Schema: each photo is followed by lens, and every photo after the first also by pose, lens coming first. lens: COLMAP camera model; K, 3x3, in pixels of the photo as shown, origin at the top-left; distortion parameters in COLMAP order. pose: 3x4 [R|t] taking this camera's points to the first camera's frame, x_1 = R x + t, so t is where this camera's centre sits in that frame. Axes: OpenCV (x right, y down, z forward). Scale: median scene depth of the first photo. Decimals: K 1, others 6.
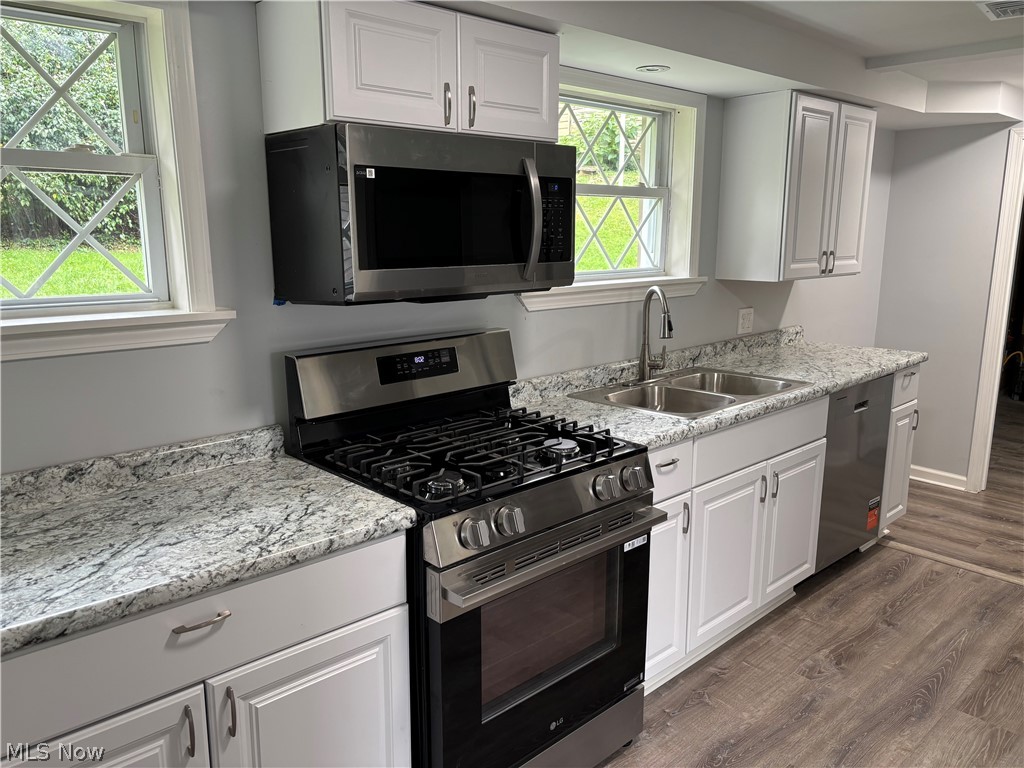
lens RADIAL K [[788.6, 0, 507.9], [0, 788.6, 391.4], [0, 0, 1]] dist [0.030836, -0.008787]
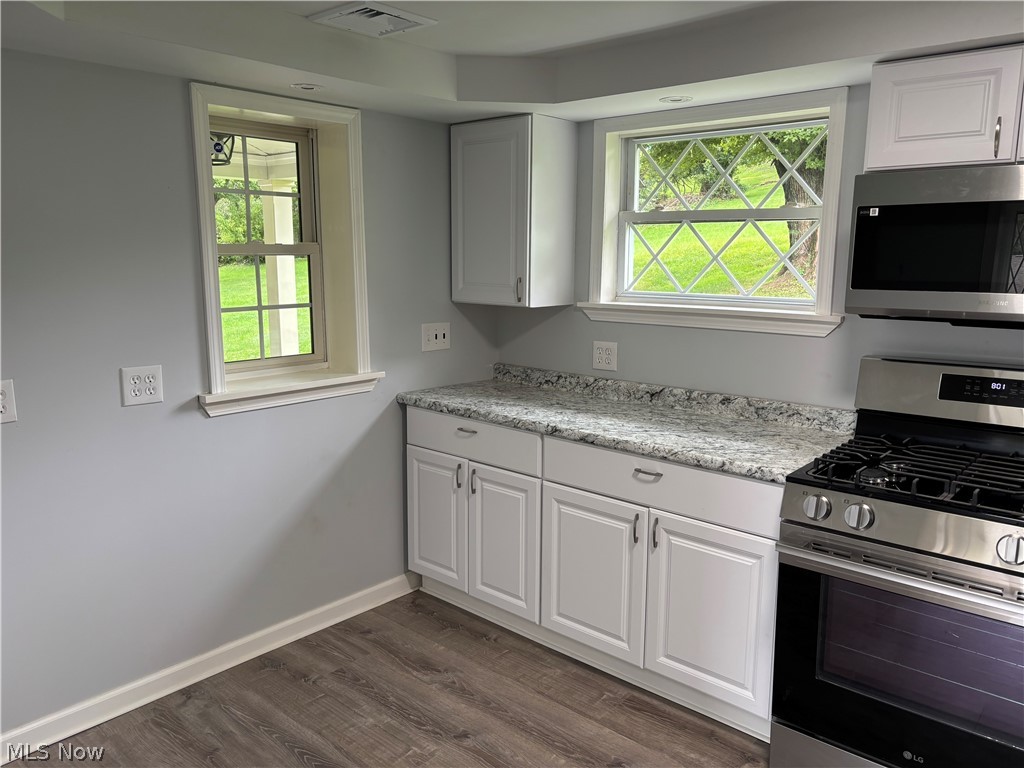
lens RADIAL K [[788.6, 0, 507.9], [0, 788.6, 391.4], [0, 0, 1]] dist [0.030836, -0.008787]
pose [[0.080469, 0.176561, -0.980995, 1.048836], [-0.205612, 0.965960, 0.156989, -0.082682], [0.975320, 0.189072, 0.114033, 0.355659]]
